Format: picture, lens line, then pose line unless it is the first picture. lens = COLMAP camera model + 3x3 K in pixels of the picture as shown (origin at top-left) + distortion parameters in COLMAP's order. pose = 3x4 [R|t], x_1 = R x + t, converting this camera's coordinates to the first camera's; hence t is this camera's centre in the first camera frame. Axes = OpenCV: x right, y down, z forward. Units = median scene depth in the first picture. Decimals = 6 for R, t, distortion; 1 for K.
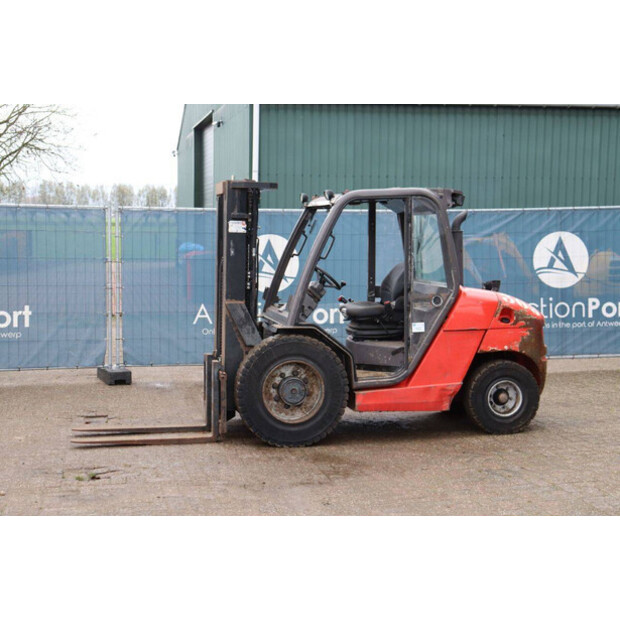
lens RADIAL K [[1018.2, 0, 310.0], [0, 1018.2, 310.0], [0, 0, 1]] dist [0.141391, 0.044548]
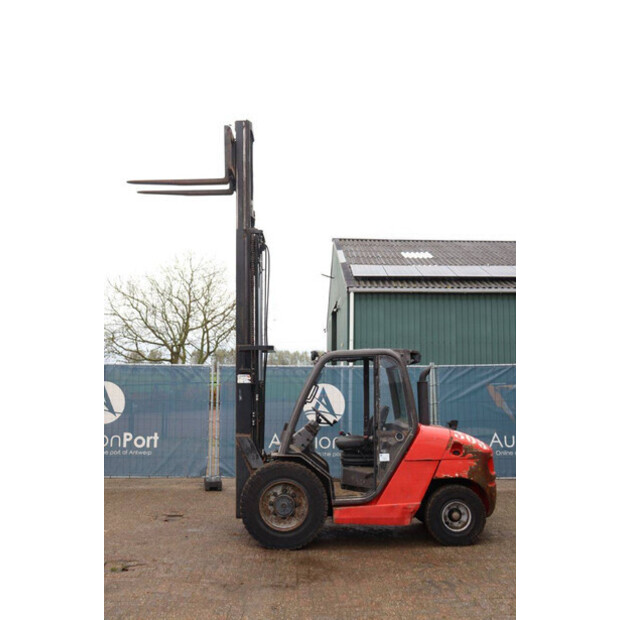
lens RADIAL K [[644.5, 0, 310.0], [0, 644.5, 310.0], [0, 0, 1]] dist [0.002055, 0.014777]
pose [[0.979731, -0.023255, -0.198964, 0.181001], [-0.013625, 0.983203, -0.182008, -0.016282], [0.199854, 0.181029, 0.962957, 0.171776]]
